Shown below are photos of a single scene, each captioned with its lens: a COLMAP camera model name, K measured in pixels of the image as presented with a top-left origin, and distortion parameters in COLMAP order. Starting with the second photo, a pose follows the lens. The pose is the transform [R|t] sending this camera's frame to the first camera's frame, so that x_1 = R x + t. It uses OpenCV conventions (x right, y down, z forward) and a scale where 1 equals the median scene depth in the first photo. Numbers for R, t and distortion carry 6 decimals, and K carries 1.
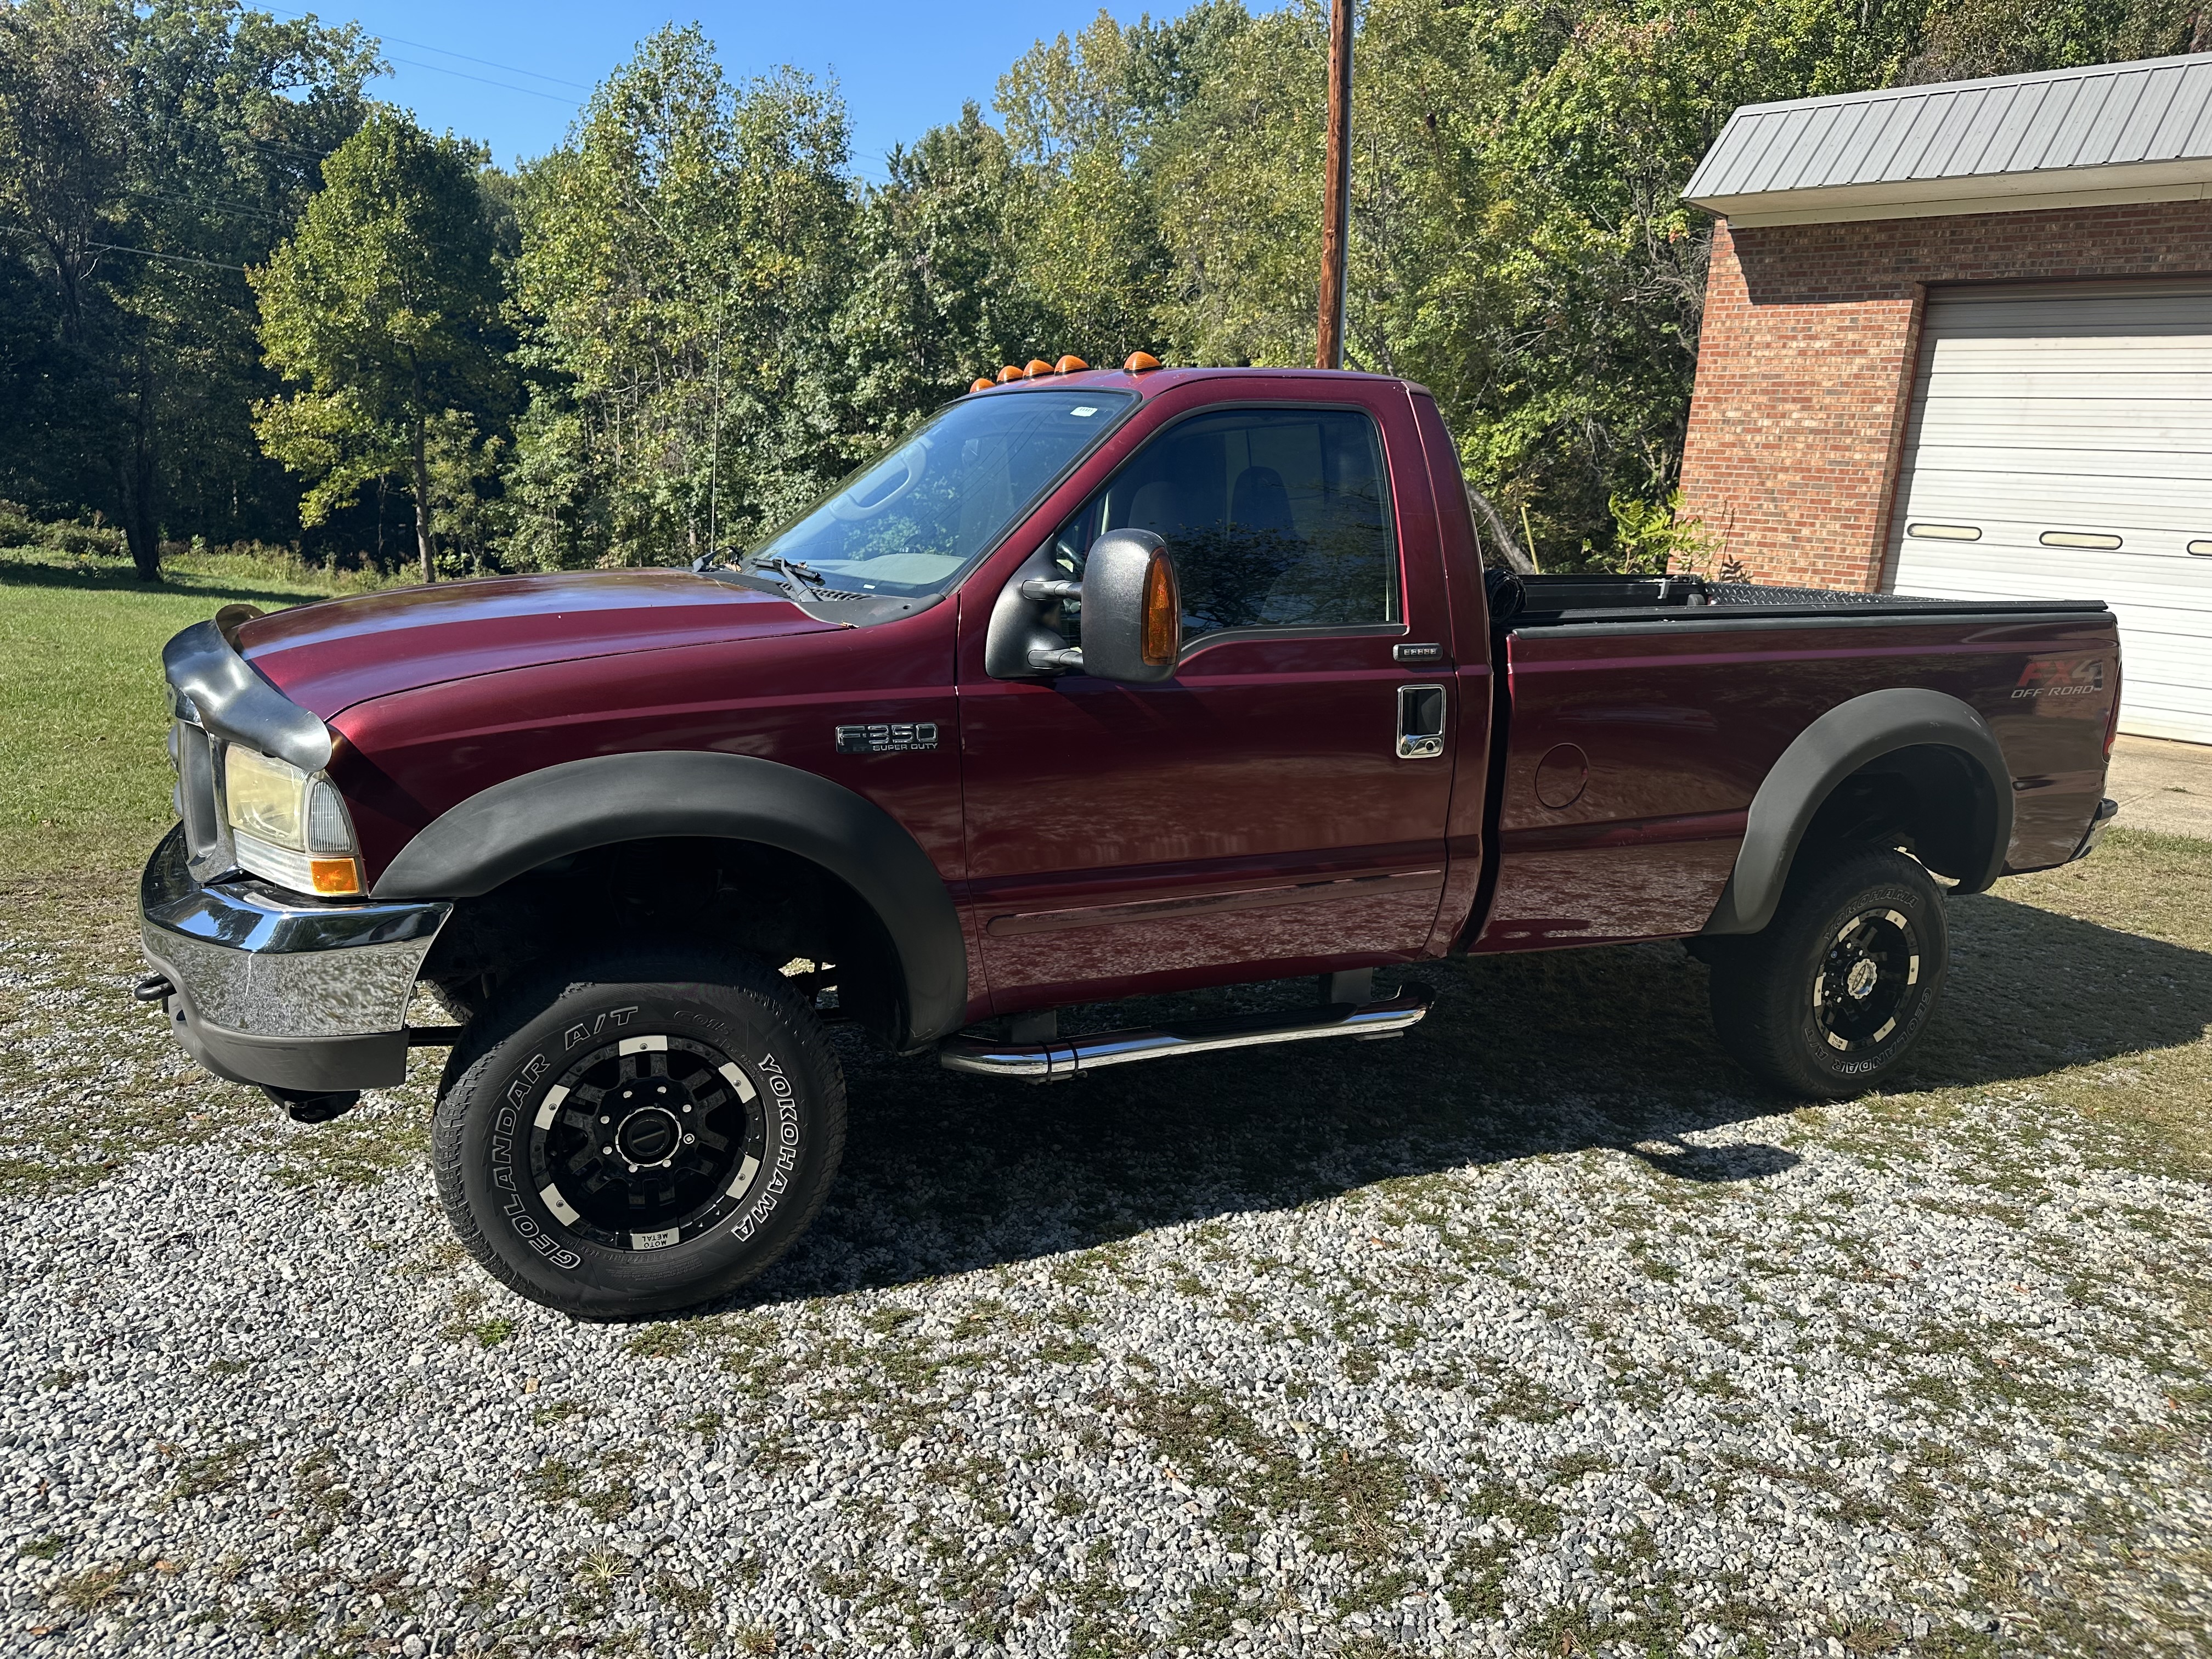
lens RADIAL K [[1545.3, 0, 1106.6], [0, 1545.3, 831.5], [0, 0, 1]] dist [0.004312, -0.006500]
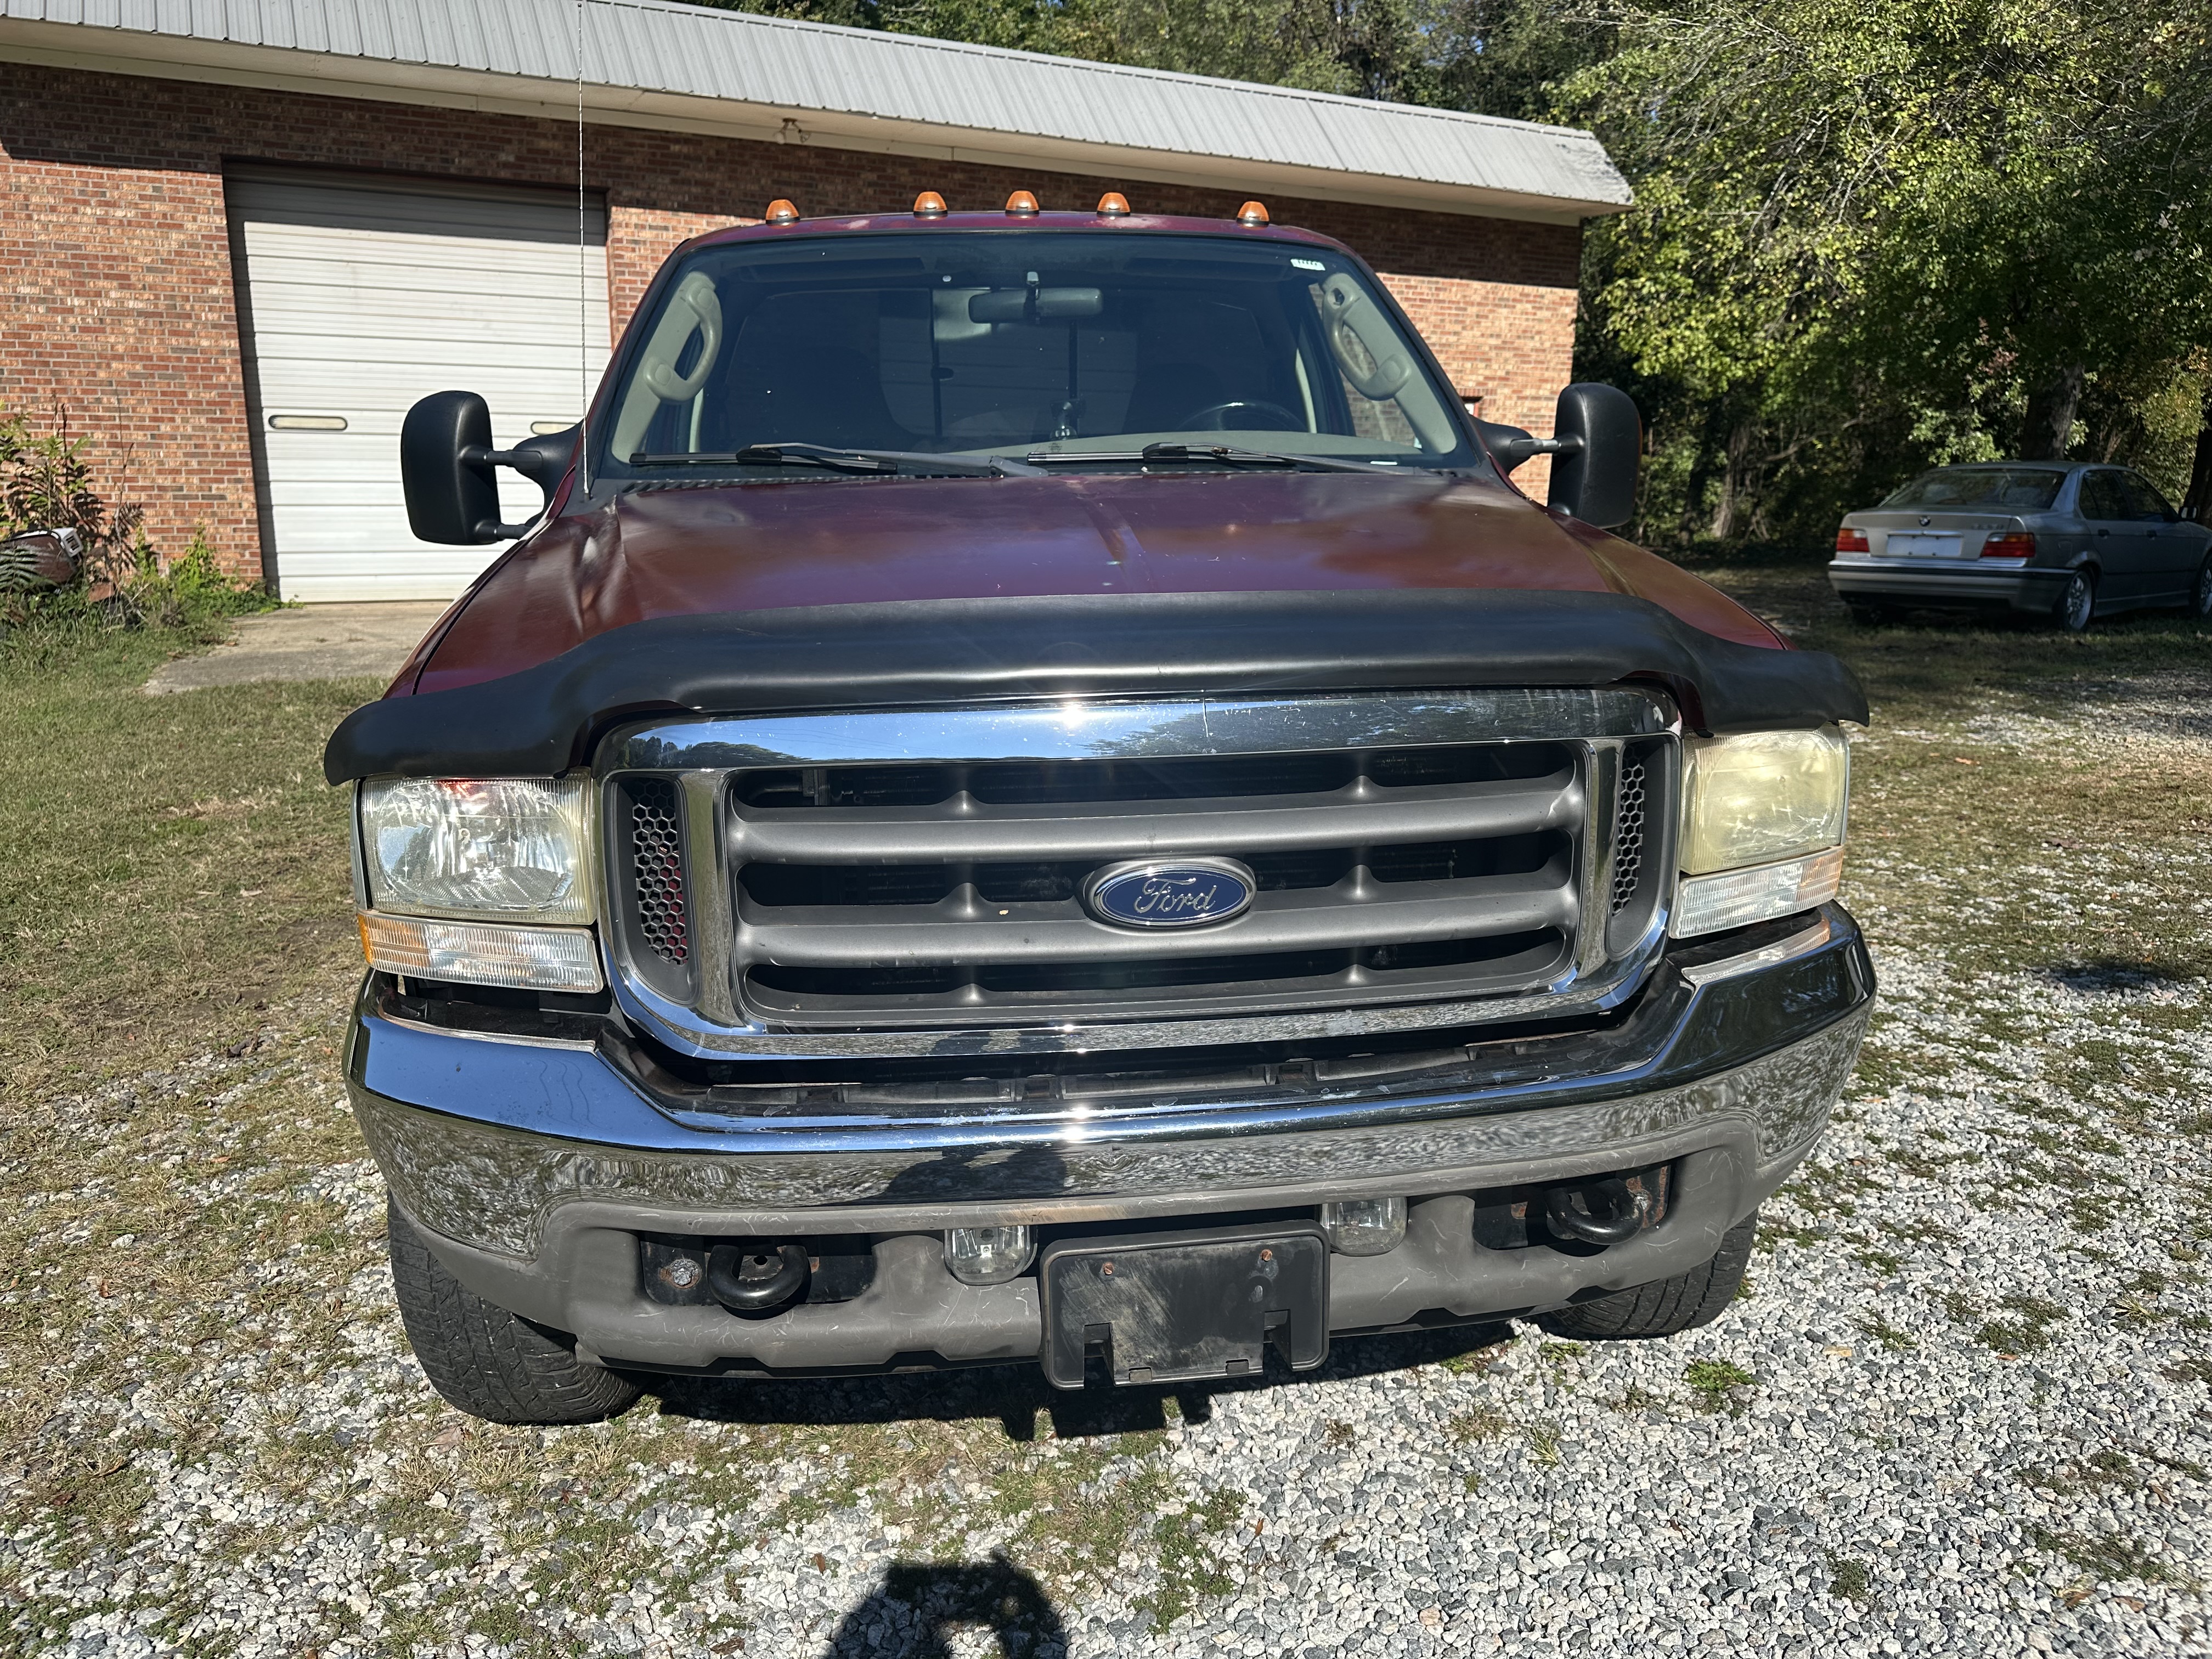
lens RADIAL K [[1545.3, 0, 1106.7], [0, 1545.3, 825.7], [0, 0, 1]] dist [0.004312, -0.006500]
pose [[0.346200, -0.266704, 0.899453, -0.233565], [0.213753, 0.955947, 0.201182, -0.038398], [-0.913485, 0.122612, 0.387958, 0.187977]]
